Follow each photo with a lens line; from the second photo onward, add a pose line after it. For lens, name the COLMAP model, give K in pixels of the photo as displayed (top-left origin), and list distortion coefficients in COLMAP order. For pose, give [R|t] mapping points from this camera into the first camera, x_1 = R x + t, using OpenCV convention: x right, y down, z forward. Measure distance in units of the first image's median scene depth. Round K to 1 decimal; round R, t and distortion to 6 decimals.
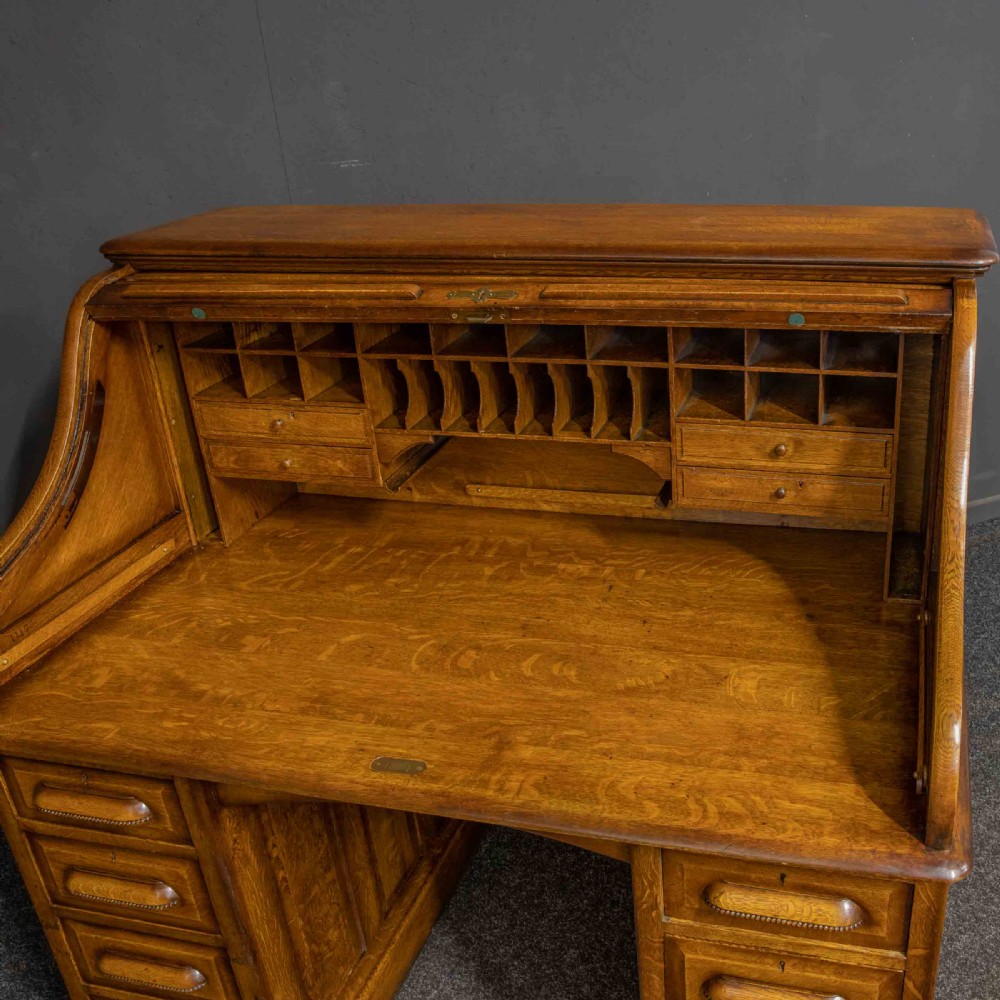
lens RADIAL K [[1017.0, 0, 678.5], [0, 1017.0, 489.0], [0, 0, 1]] dist [-0.105497, 0.082337]
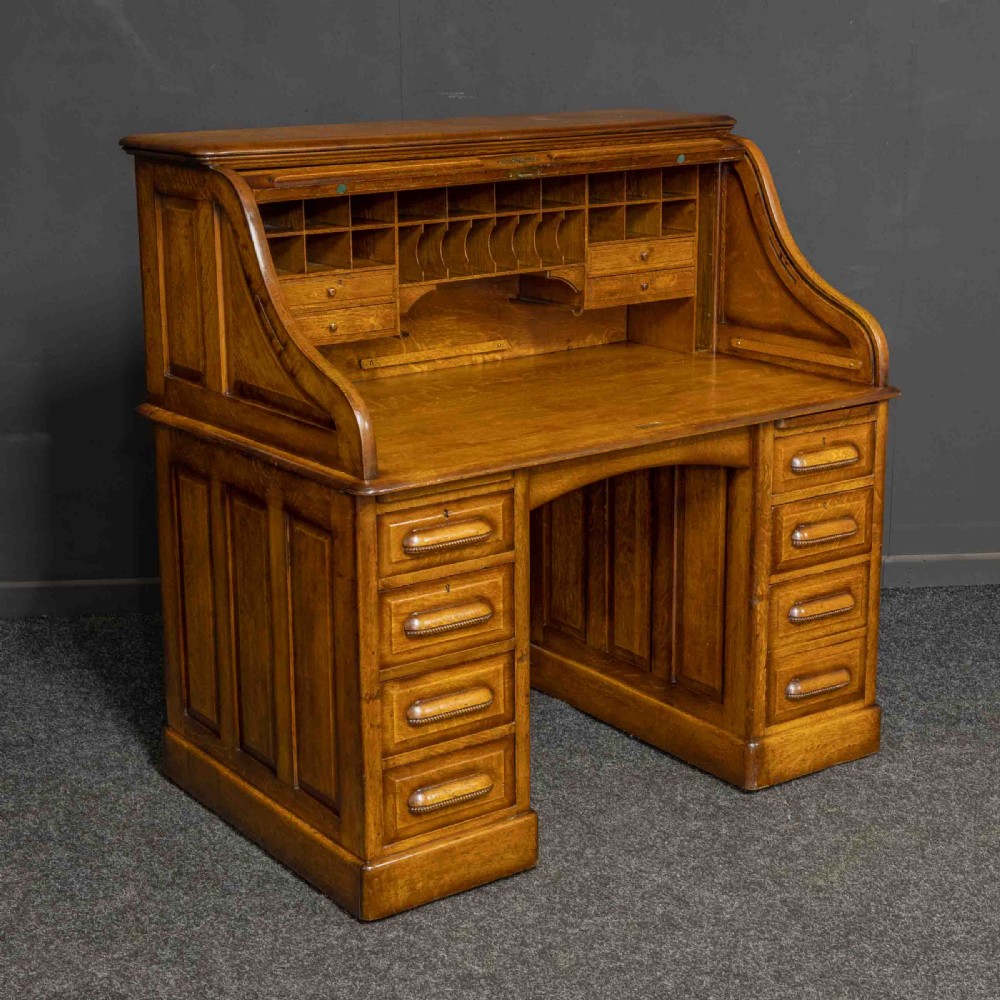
lens RADIAL K [[1895.7, 0, 467.9], [0, 1895.7, 413.1], [0, 0, 1]] dist [-0.094043, 0.317260]
pose [[0.684999, -0.134785, 0.715968, -2.167060], [0.289700, 0.952094, -0.097933, 0.386487], [-0.668469, 0.274500, 0.691230, -0.727605]]
